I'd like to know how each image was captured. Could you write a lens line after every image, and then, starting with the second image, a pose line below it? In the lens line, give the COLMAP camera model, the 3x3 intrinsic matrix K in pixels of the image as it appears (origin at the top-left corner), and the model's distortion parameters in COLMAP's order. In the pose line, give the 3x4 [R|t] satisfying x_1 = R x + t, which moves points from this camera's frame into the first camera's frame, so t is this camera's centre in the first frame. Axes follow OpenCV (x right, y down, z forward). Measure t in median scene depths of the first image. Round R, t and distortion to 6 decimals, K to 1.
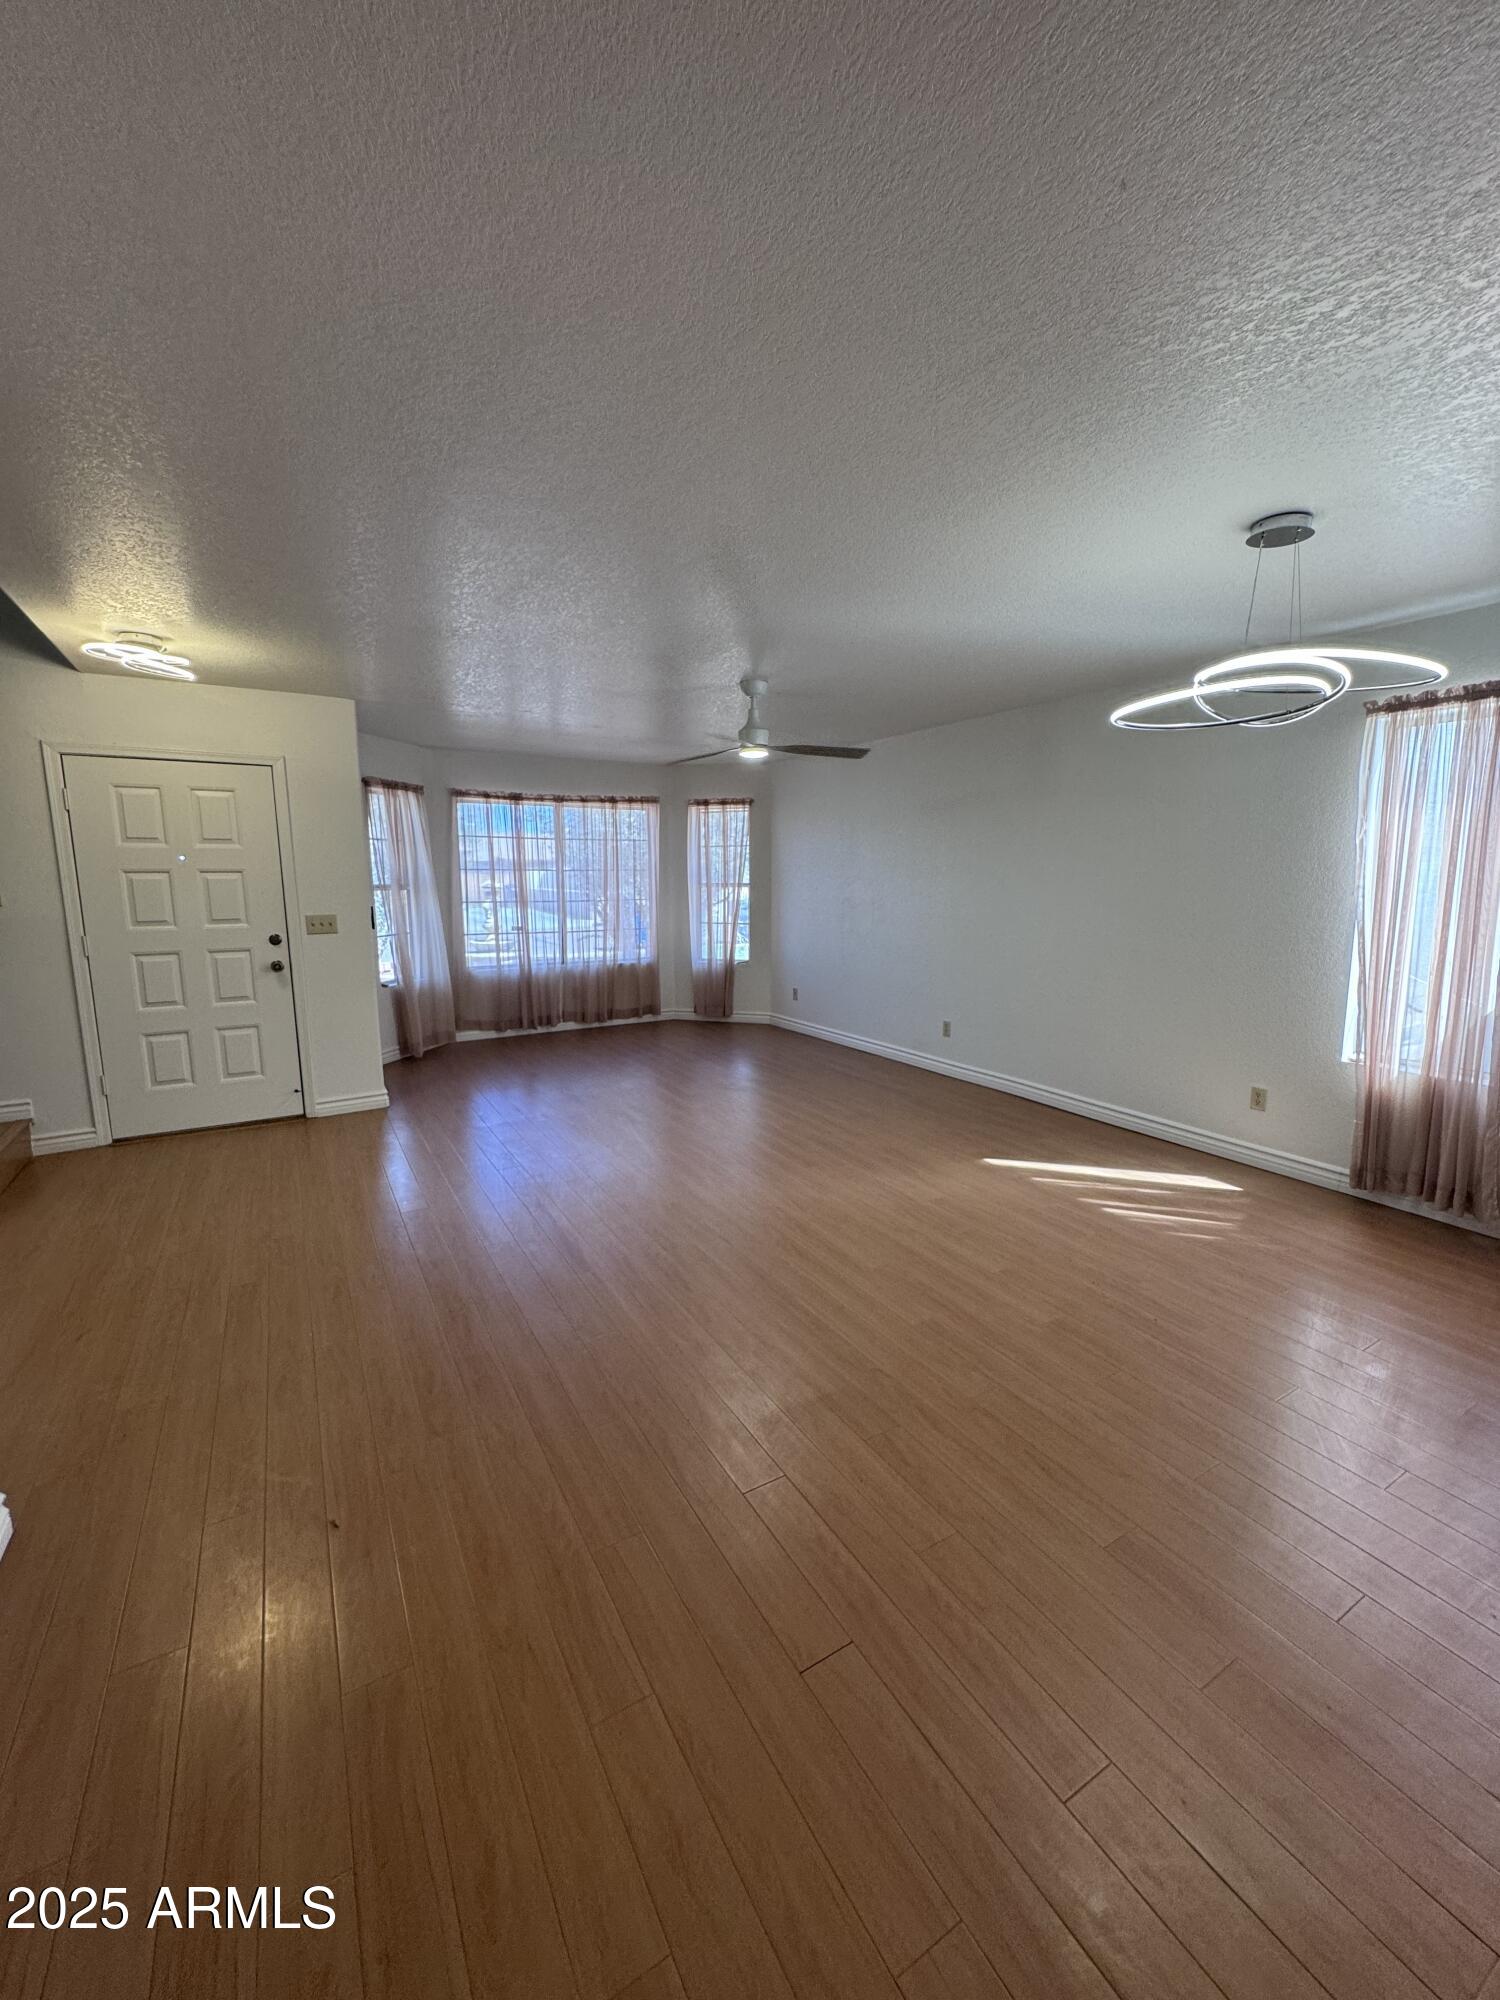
lens RADIAL K [[798.4, 0, 750.7], [0, 798.4, 998.4], [0, 0, 1]] dist [-0.000399, 0.000113]
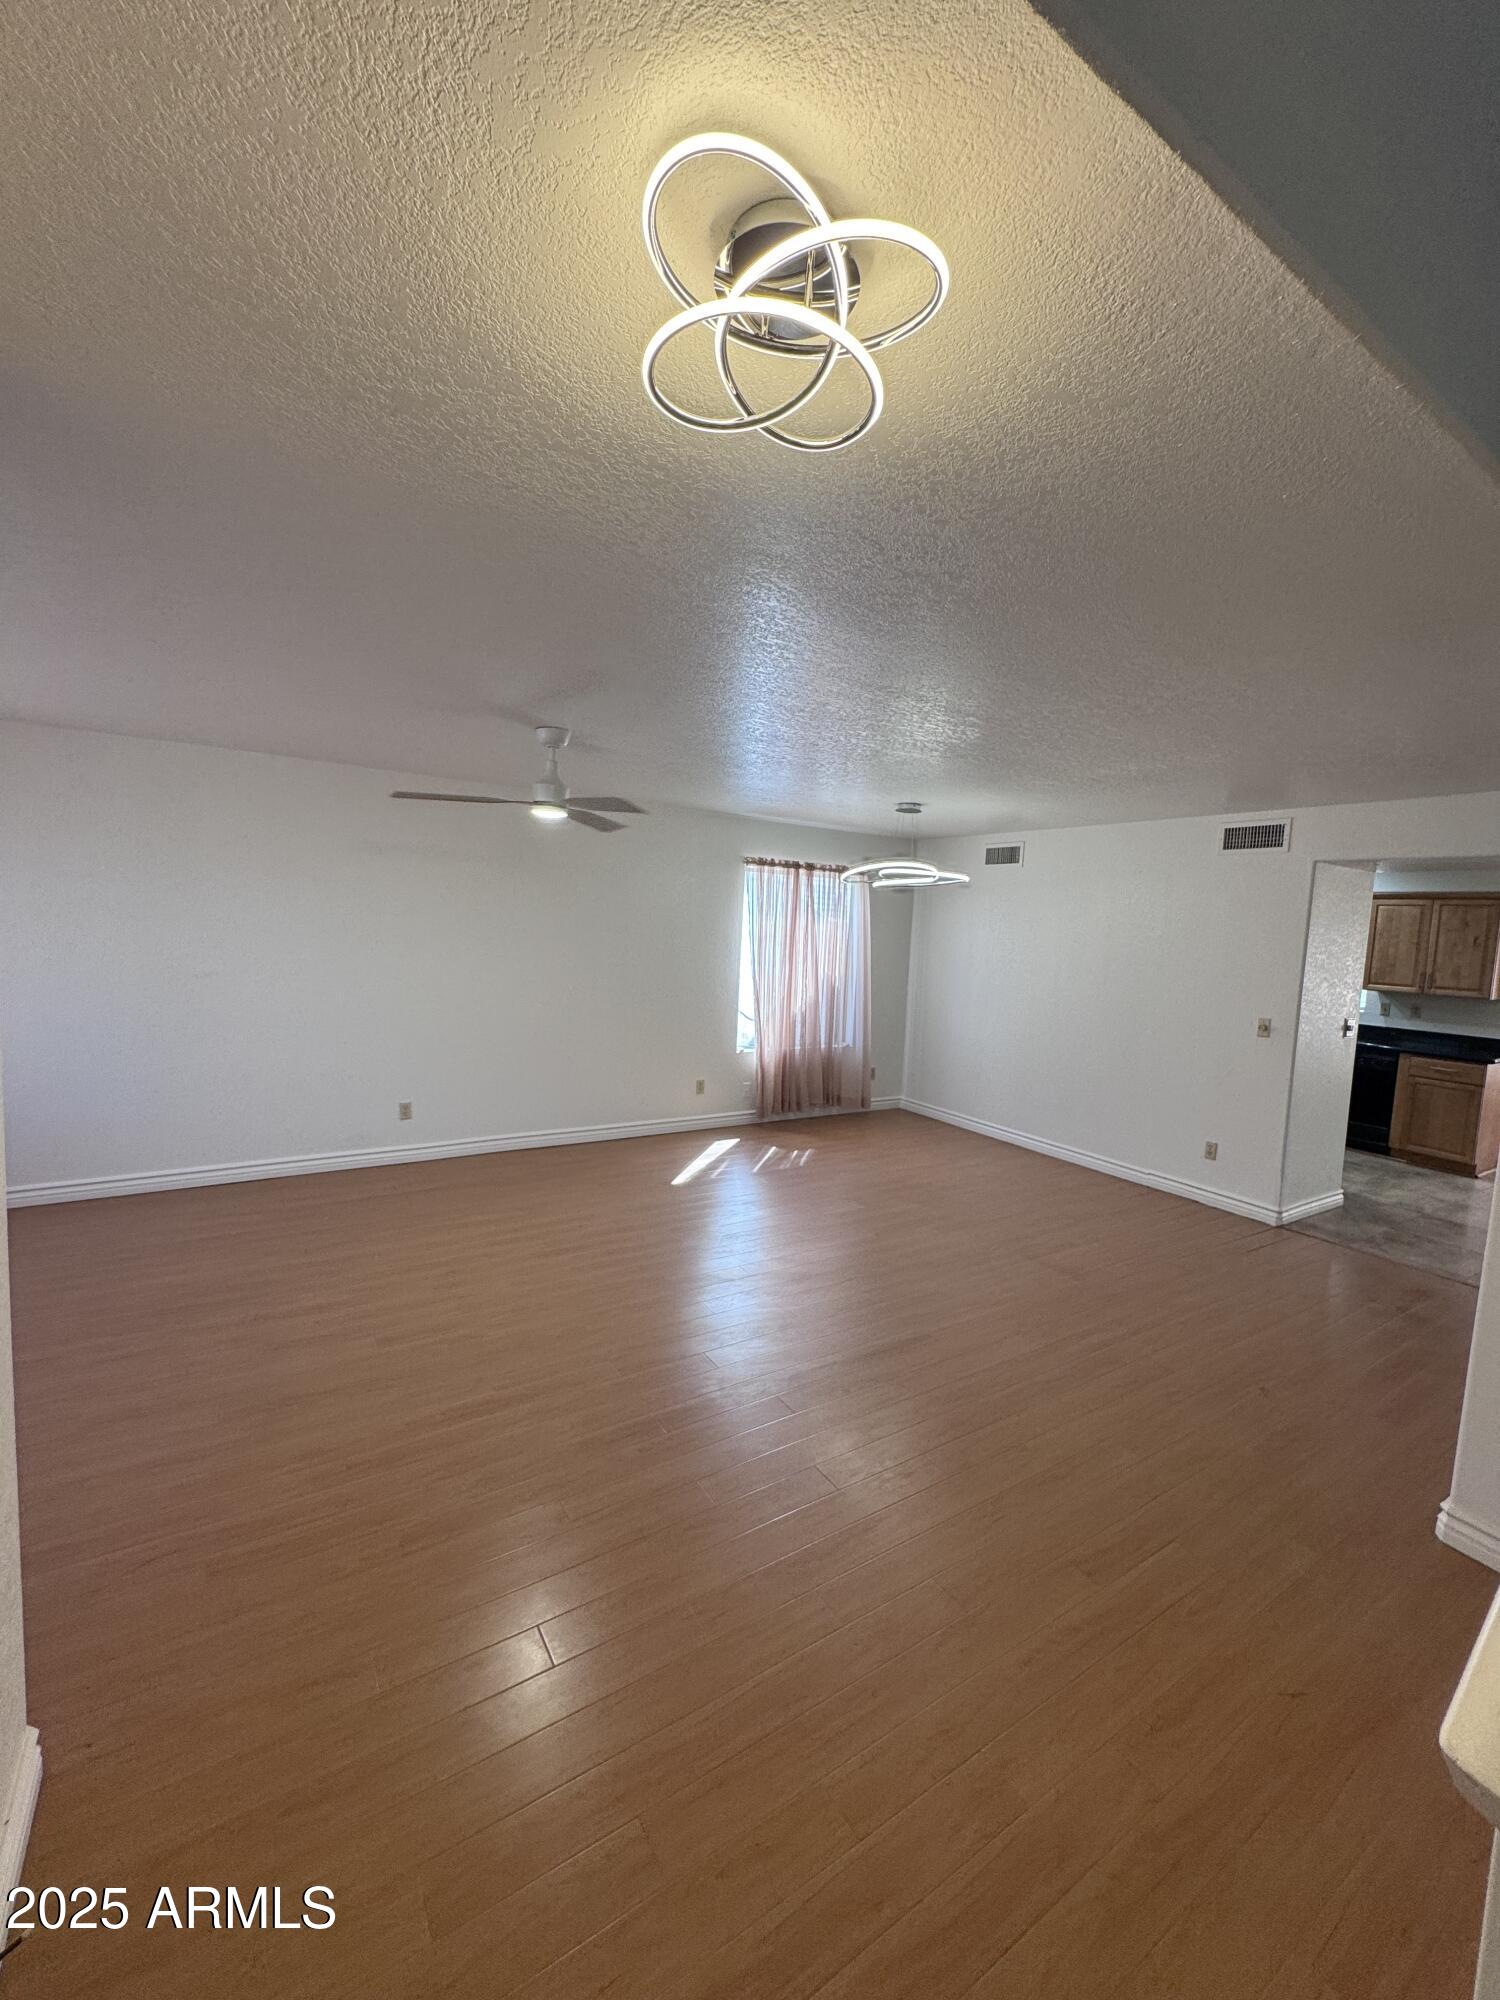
lens RADIAL K [[801.2, 0, 752.9], [0, 801.2, 997.6], [0, 0, 1]] dist [-0.003678, 0.000319]
pose [[-0.031826, -0.079142, 0.996355, -1.055315], [0.113253, 0.990155, 0.082266, -0.190468], [-0.993056, 0.115458, -0.022549, 1.029554]]
